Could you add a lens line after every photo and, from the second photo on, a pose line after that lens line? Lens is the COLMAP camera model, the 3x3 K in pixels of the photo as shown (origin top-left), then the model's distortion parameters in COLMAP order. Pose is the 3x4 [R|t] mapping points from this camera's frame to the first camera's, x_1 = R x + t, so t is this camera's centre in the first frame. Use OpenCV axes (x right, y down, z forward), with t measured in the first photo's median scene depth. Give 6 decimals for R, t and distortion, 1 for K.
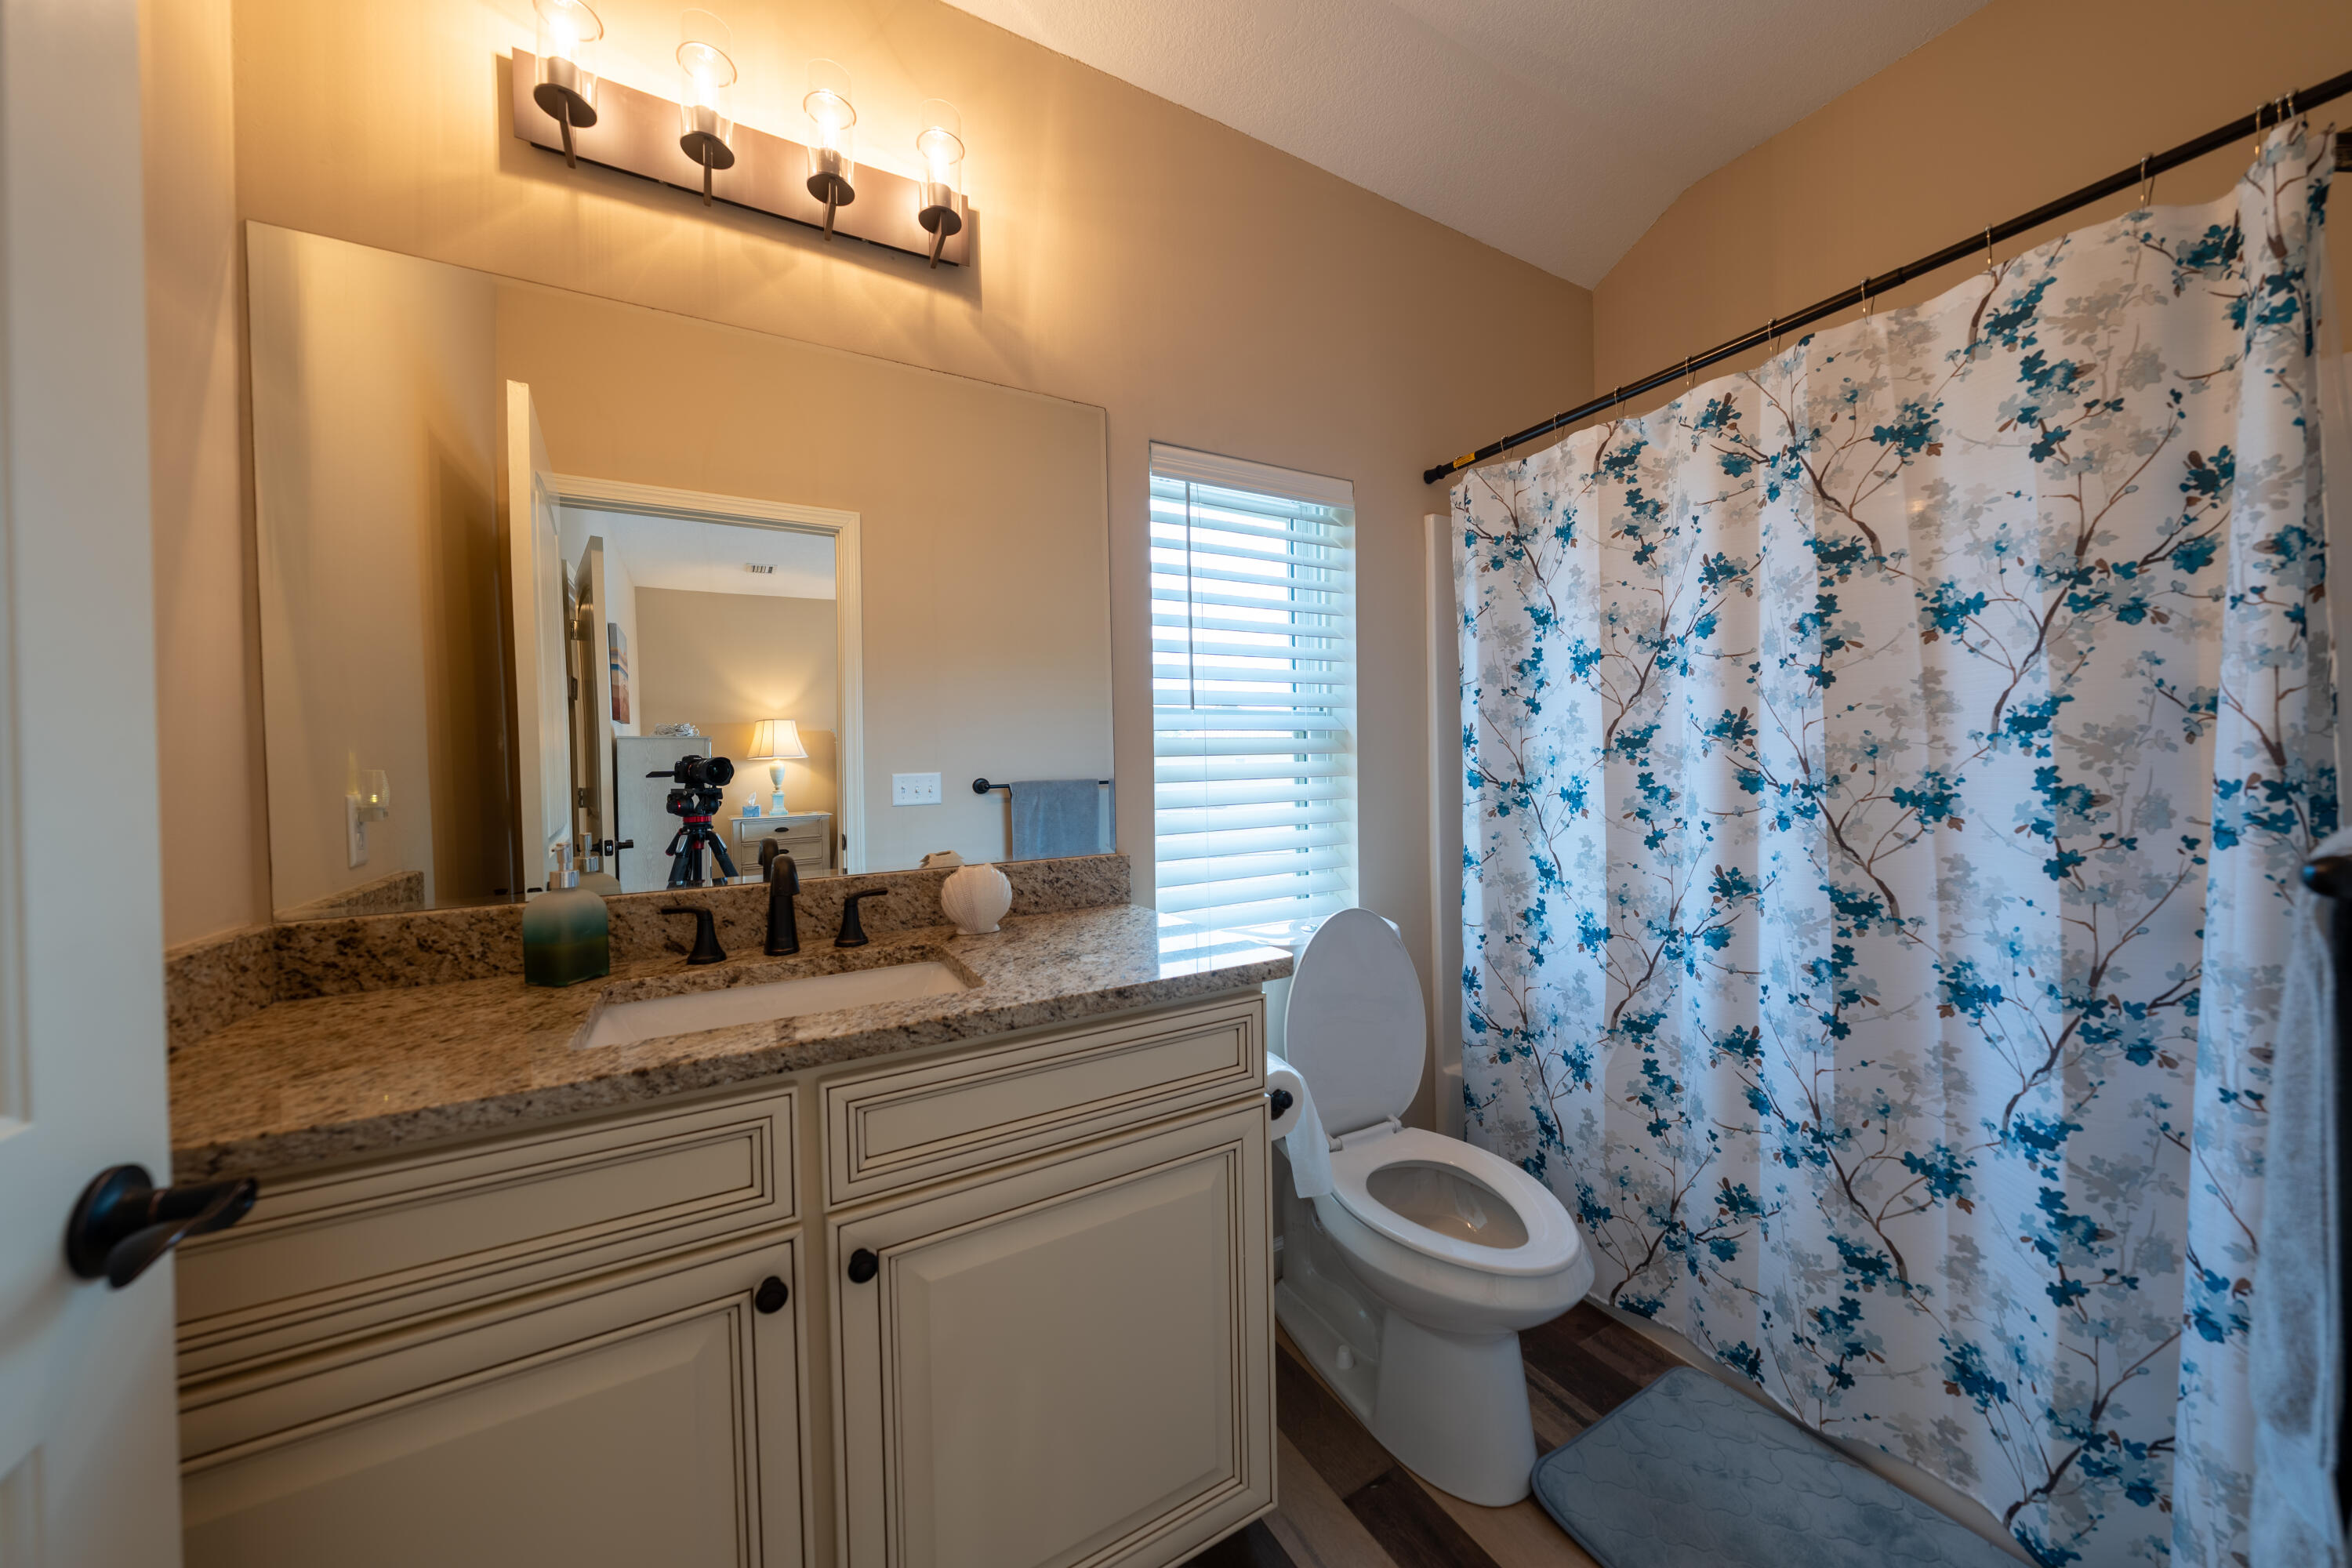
lens RADIAL K [[800.6, 0, 1178.4], [0, 800.6, 779.9], [0, 0, 1]] dist [-0.002104, -0.000116]
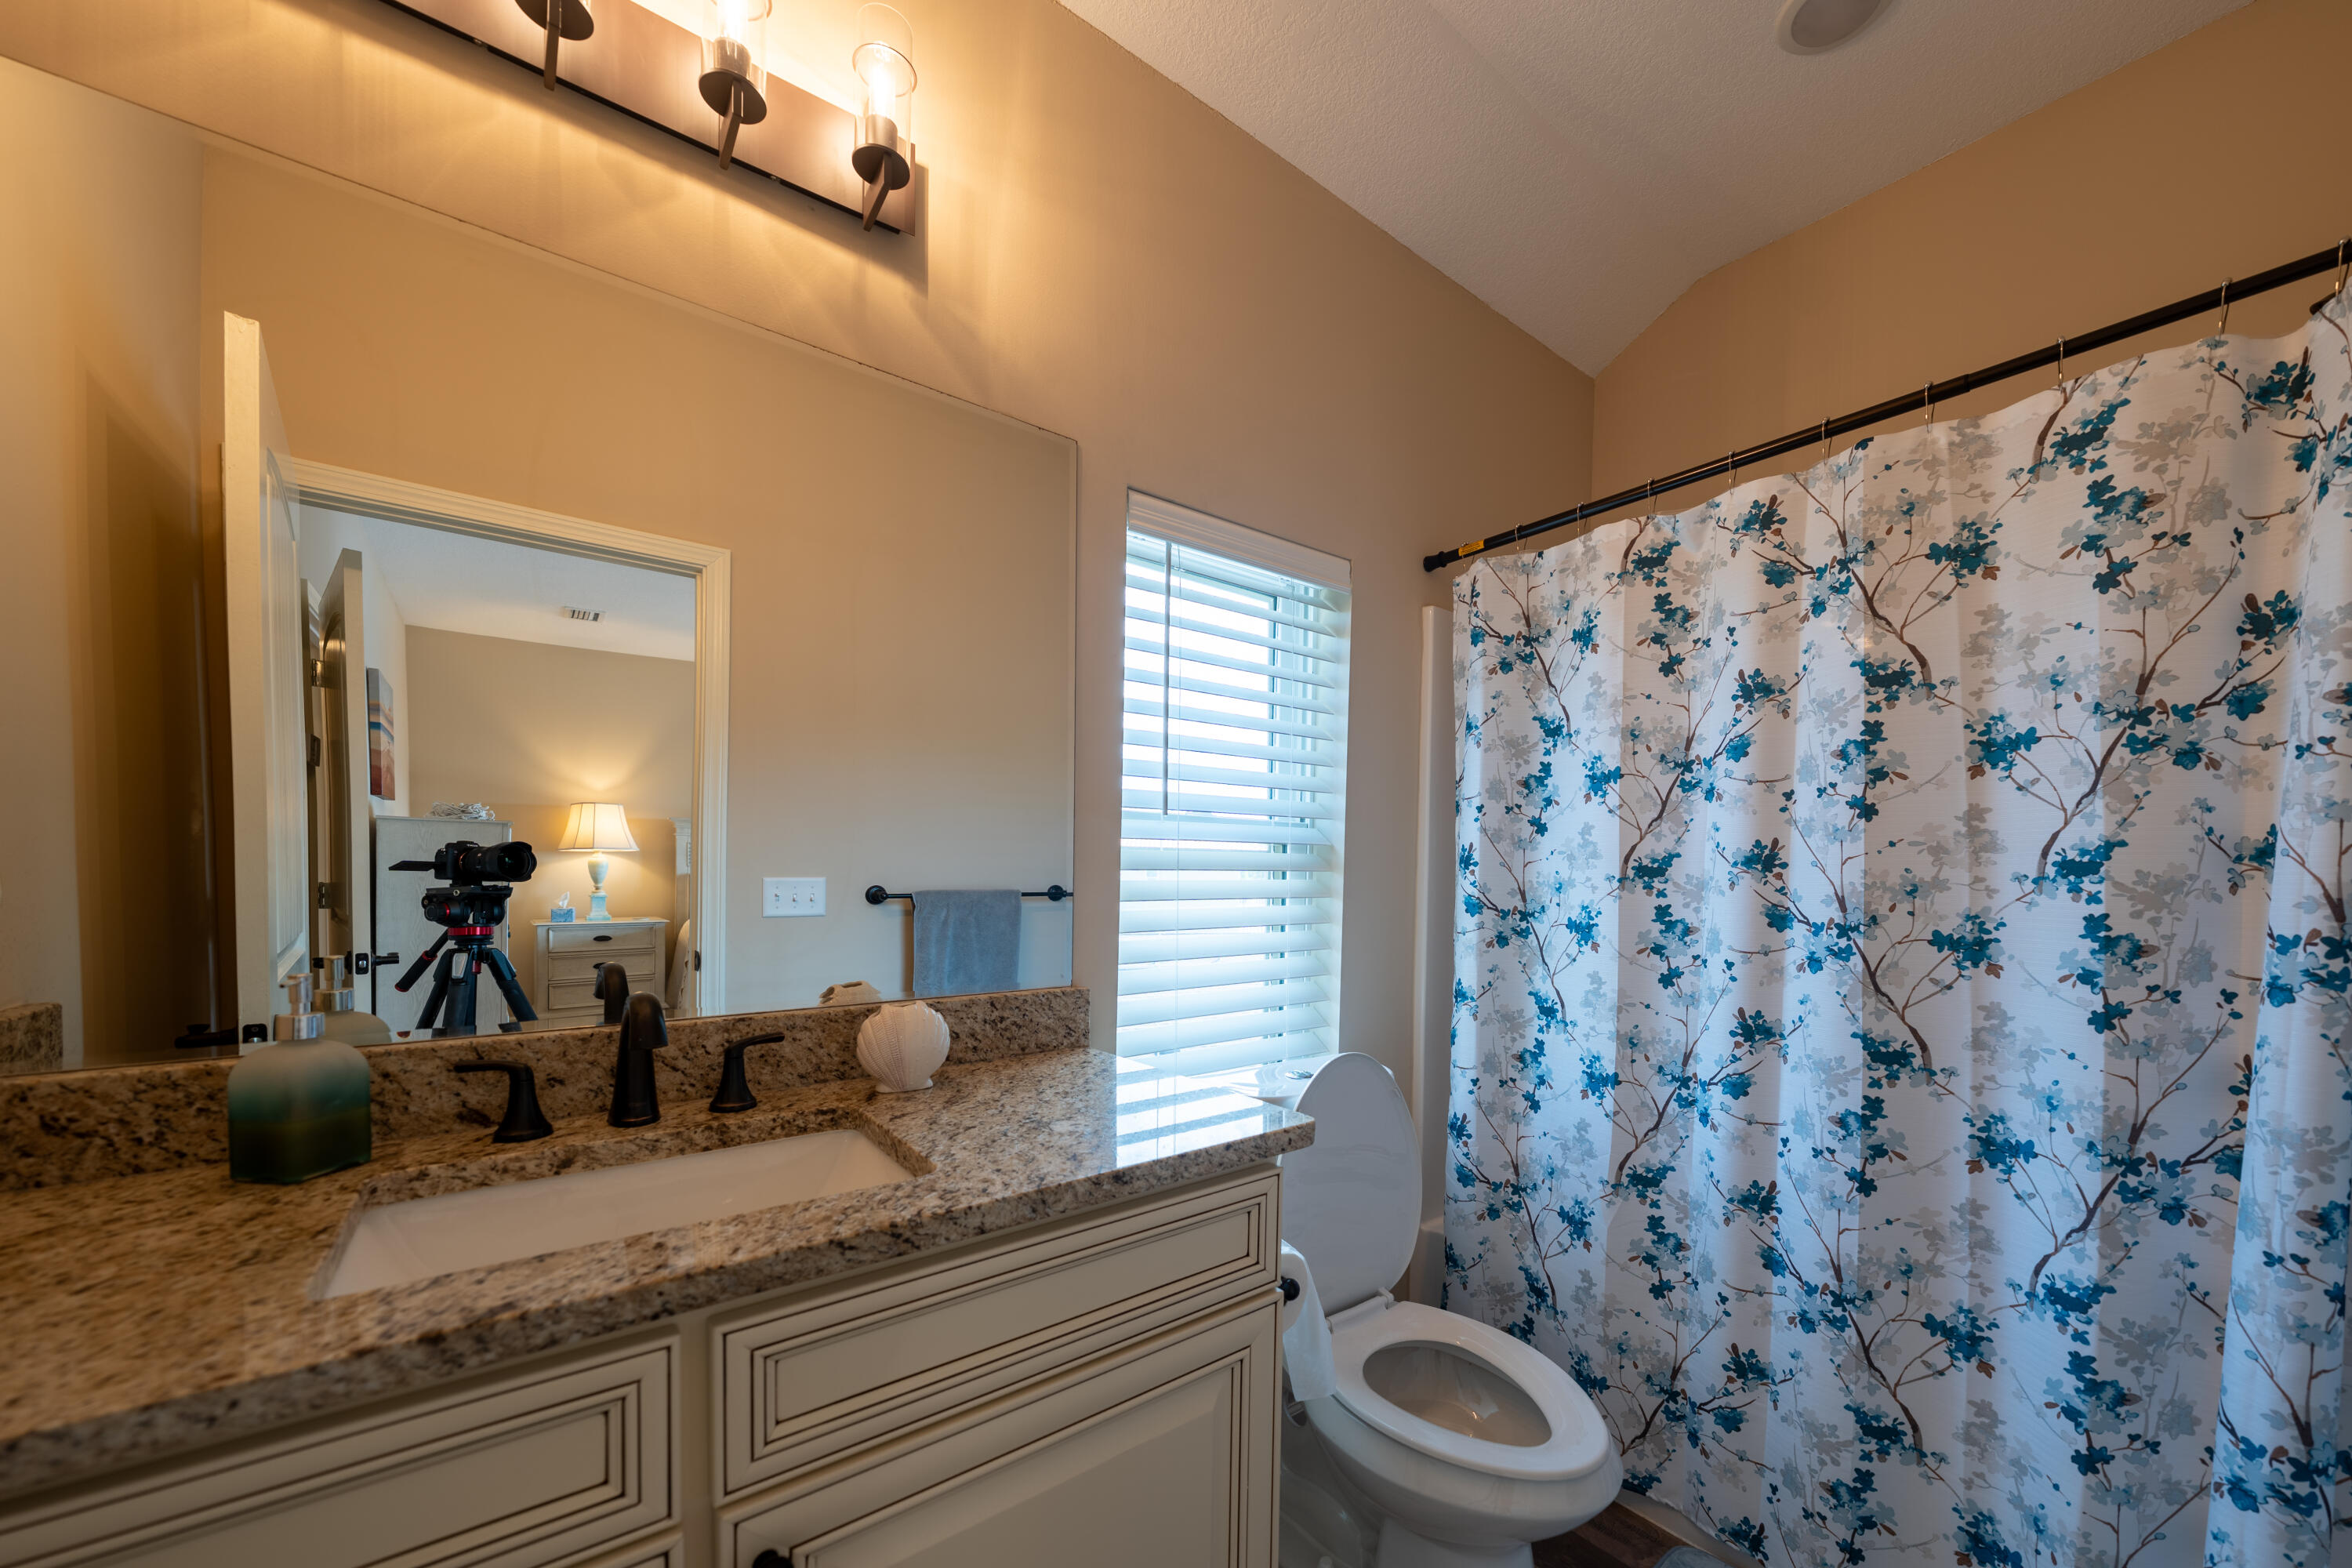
lens RADIAL K [[837.2, 0, 1178.9], [0, 837.2, 891.2], [0, 0, 1]] dist [-0.001050, -0.000331]
pose [[0.986778, 0.025913, 0.159994, -0.133307], [-0.027209, 0.999612, 0.005913, -0.017207], [-0.159779, -0.010188, 0.987100, 0.162909]]
